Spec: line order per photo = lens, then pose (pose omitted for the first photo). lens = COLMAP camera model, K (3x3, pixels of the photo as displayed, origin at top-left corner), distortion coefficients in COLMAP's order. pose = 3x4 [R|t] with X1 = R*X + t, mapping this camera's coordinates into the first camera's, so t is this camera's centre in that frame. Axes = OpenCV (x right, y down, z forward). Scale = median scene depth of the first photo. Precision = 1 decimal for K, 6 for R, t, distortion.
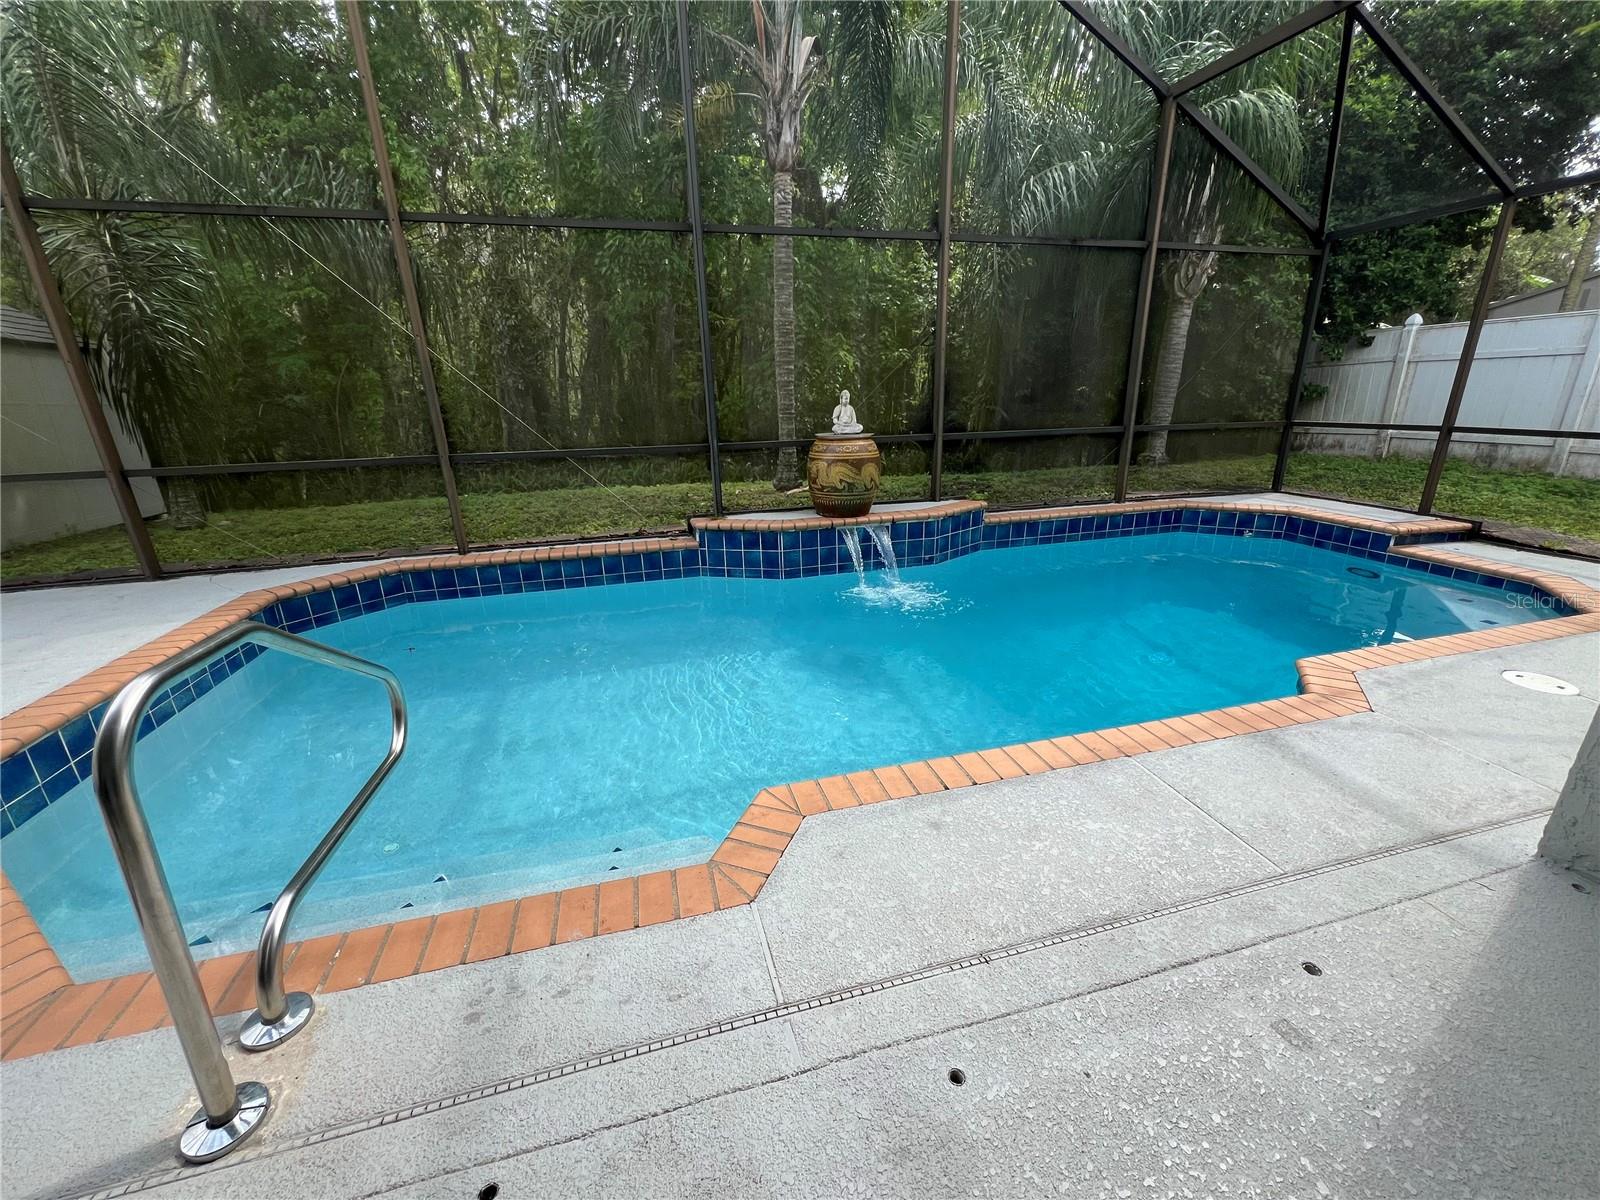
lens RADIAL K [[642.2, 0, 800.0], [0, 642.2, 600.0], [0, 0, 1]] dist [0.003249, 0.000346]
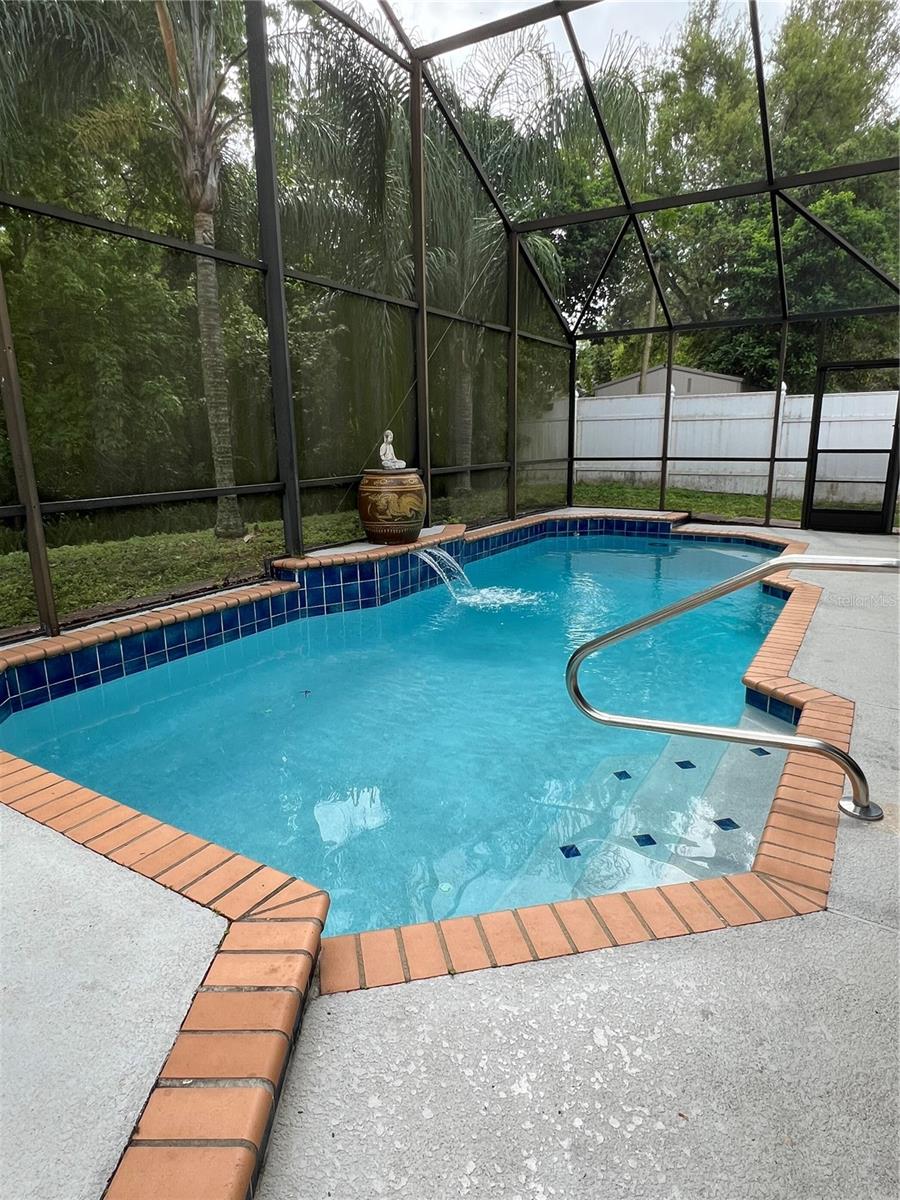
lens RADIAL K [[705.0, 0, 450.9], [0, 705.0, 577.4], [0, 0, 1]] dist [0.040279, 0.000116]
pose [[0.722696, -0.127095, 0.679380, -0.703147], [0.215403, 0.975410, -0.046662, -0.000047], [-0.656744, 0.180063, 0.732301, 0.083878]]
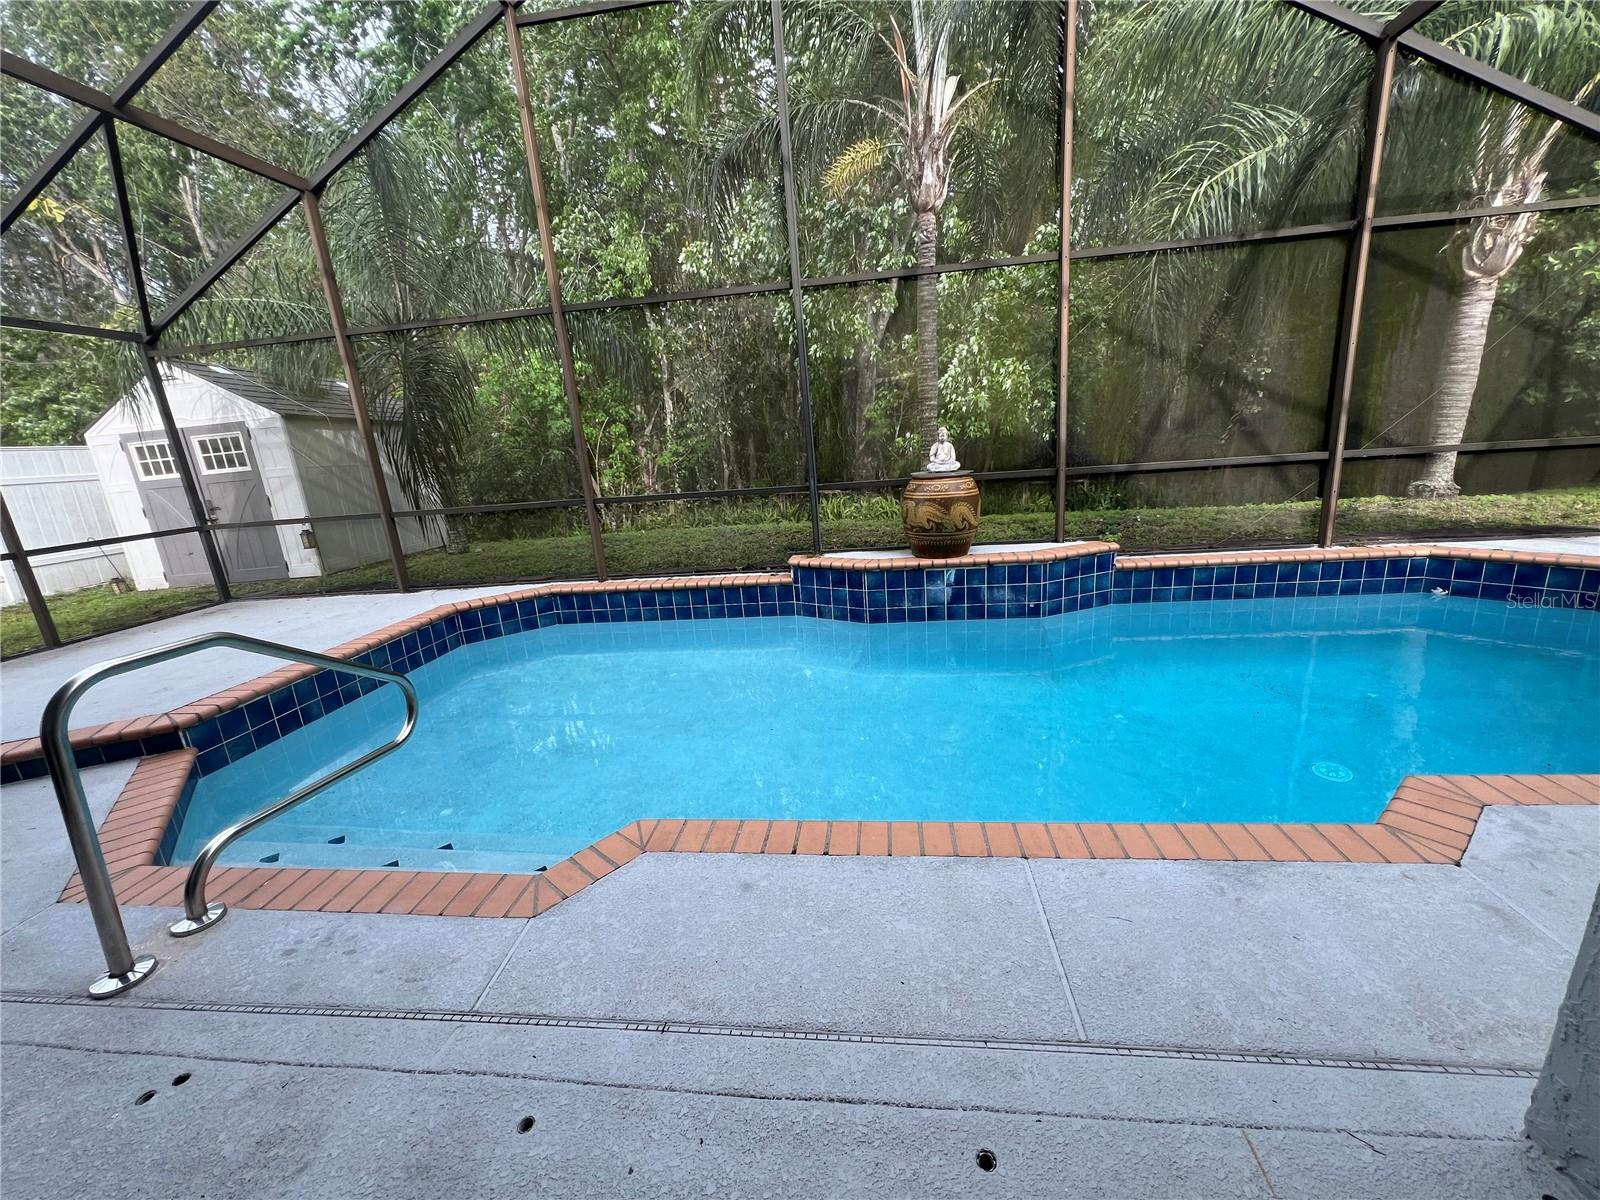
lens RADIAL K [[640.8, 0, 800.0], [0, 640.8, 600.0], [0, 0, 1]] dist [0.002237, 0.000430]
pose [[0.926825, 0.049942, -0.372157, 0.241317], [-0.066842, 0.997230, -0.032641, -0.021432], [0.369496, 0.055128, 0.927596, 0.040883]]
